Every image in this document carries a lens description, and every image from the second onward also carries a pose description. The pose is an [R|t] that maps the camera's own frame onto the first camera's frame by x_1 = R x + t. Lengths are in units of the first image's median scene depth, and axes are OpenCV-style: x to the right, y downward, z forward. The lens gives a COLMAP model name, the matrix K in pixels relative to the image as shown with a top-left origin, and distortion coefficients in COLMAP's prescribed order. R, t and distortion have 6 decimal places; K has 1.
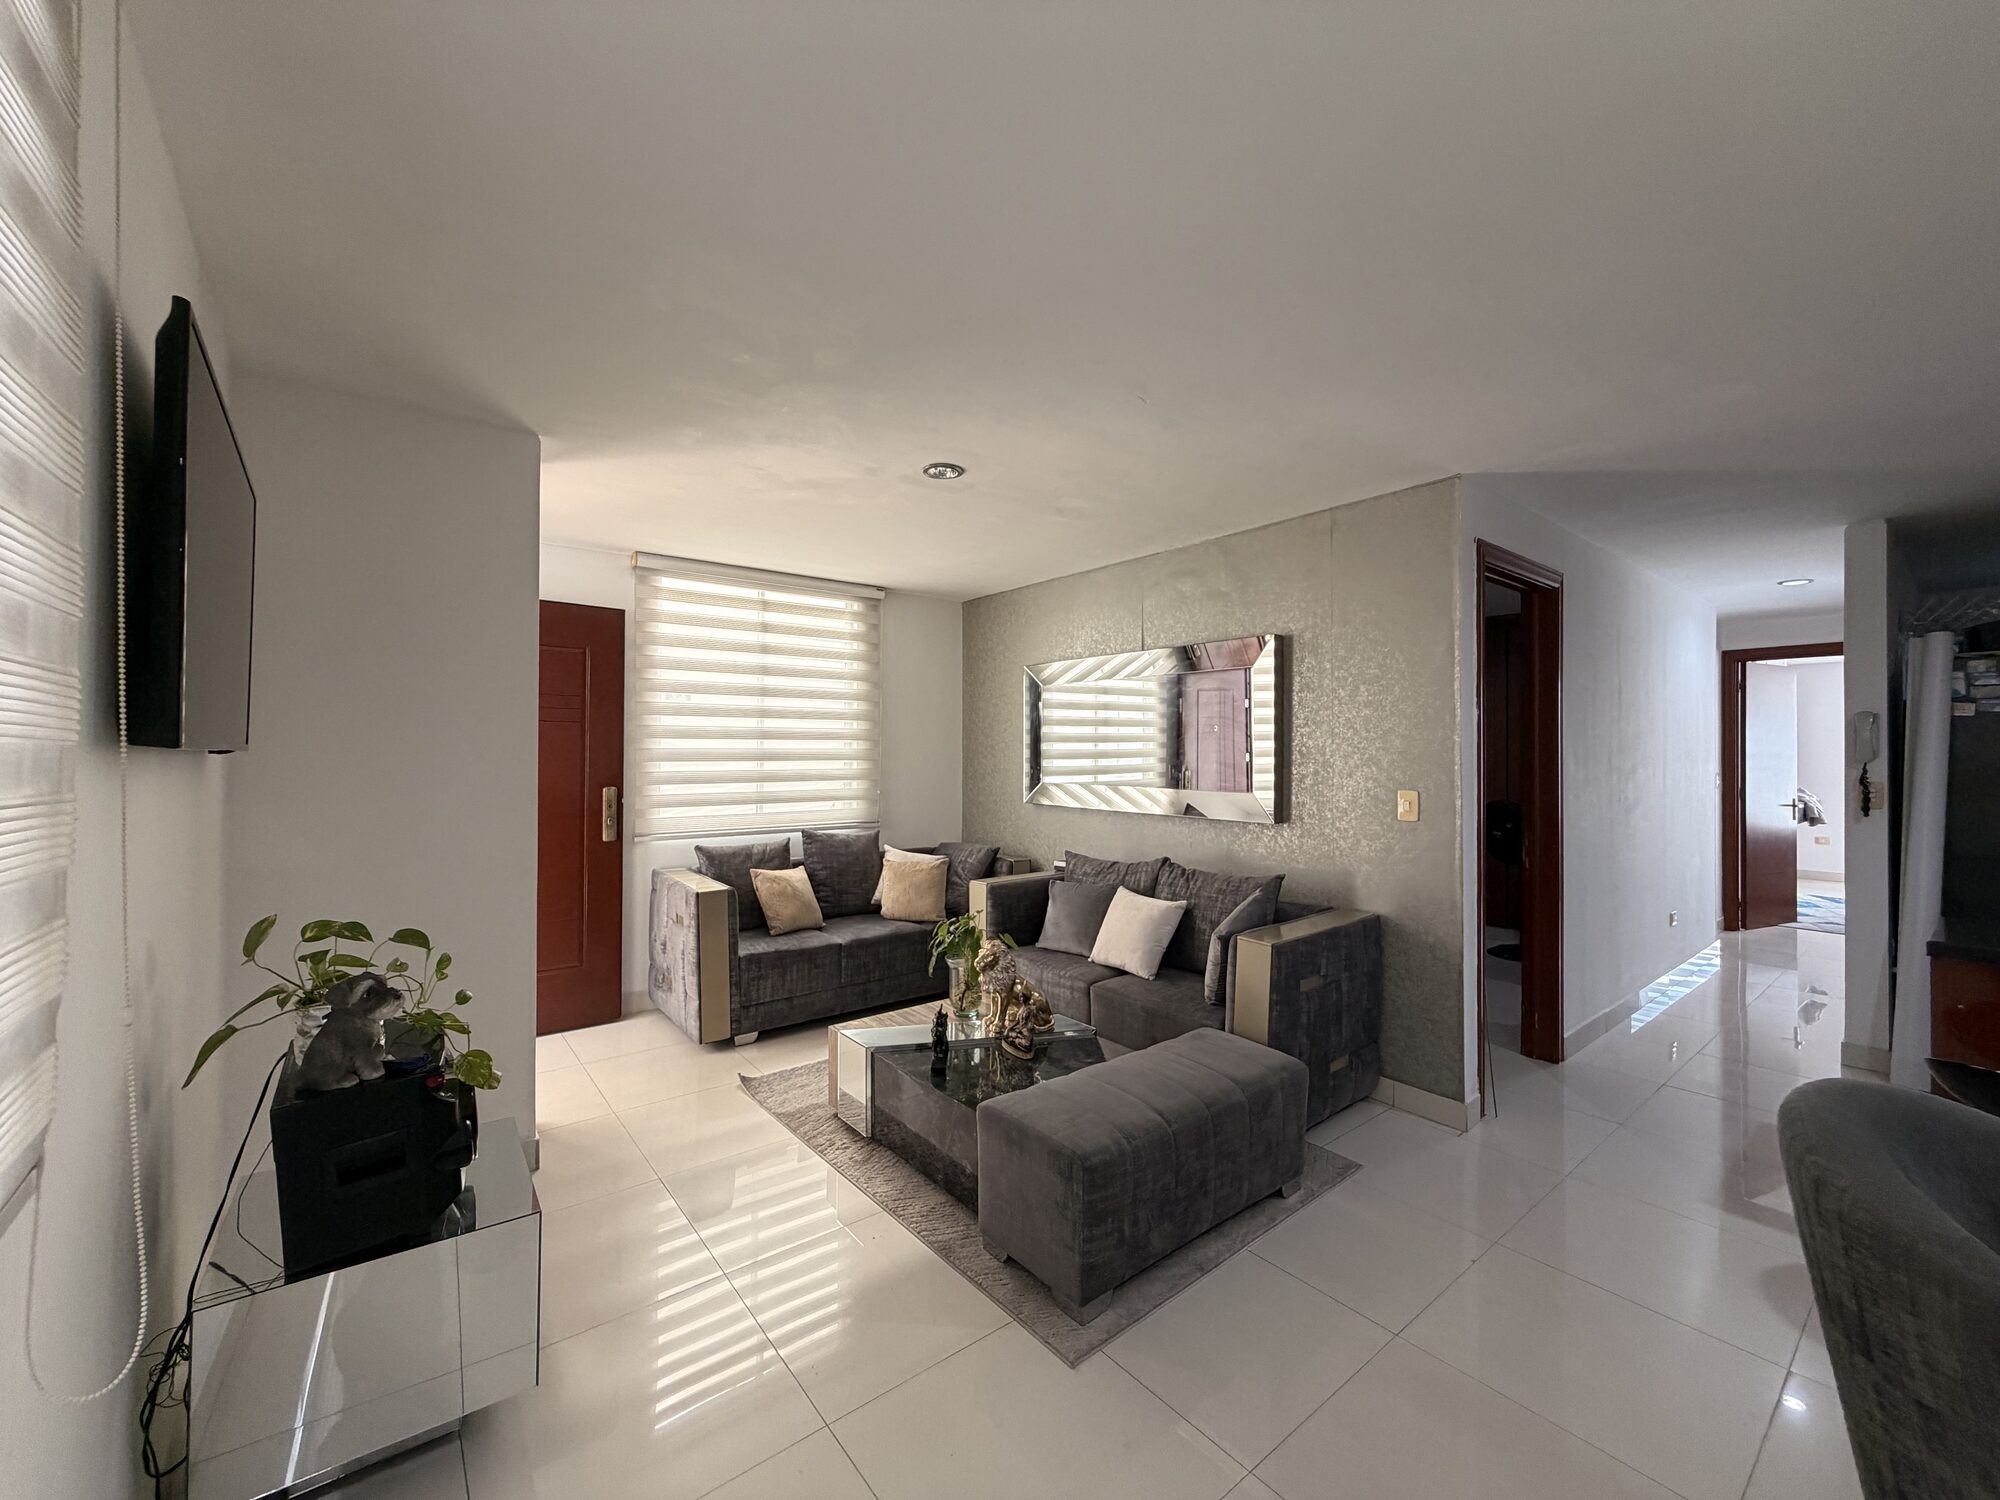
lens RADIAL K [[799.0, 0, 992.3], [0, 799.0, 747.0], [0, 0, 1]] dist [-0.000285, 0.000393]
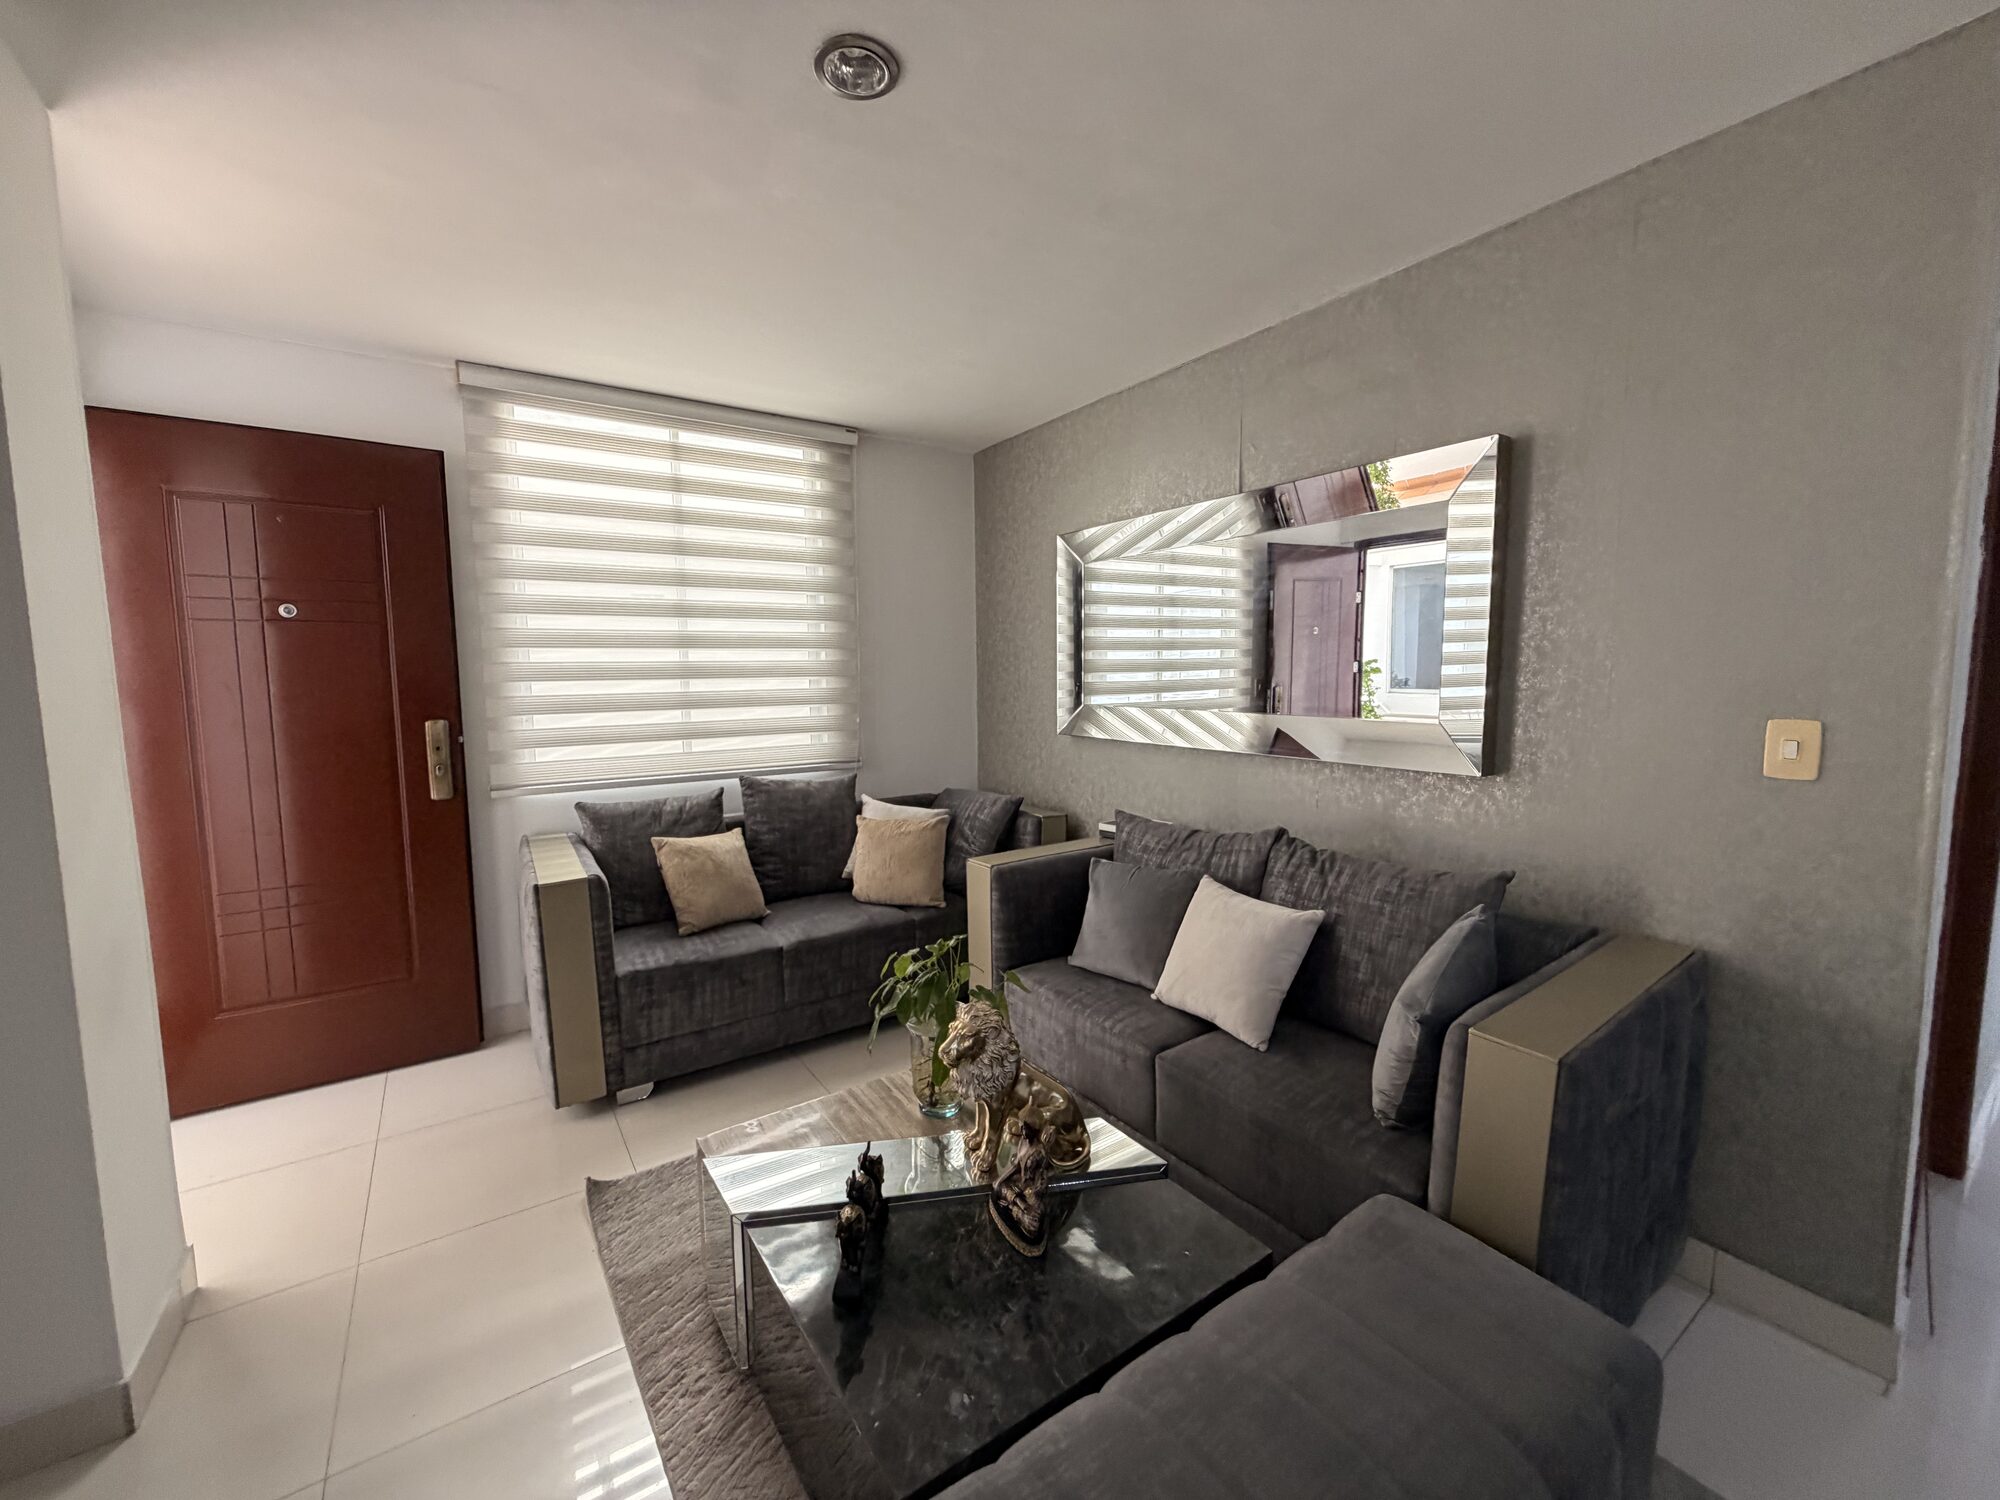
lens RADIAL K [[799.0, 0, 992.3], [0, 799.0, 747.0], [0, 0, 1]] dist [-0.000285, 0.000393]
pose [[0.997566, -0.006247, -0.069444, 0.036312], [0.013331, 0.994694, 0.102011, 0.009939], [0.068438, -0.102689, 0.992356, 0.347236]]
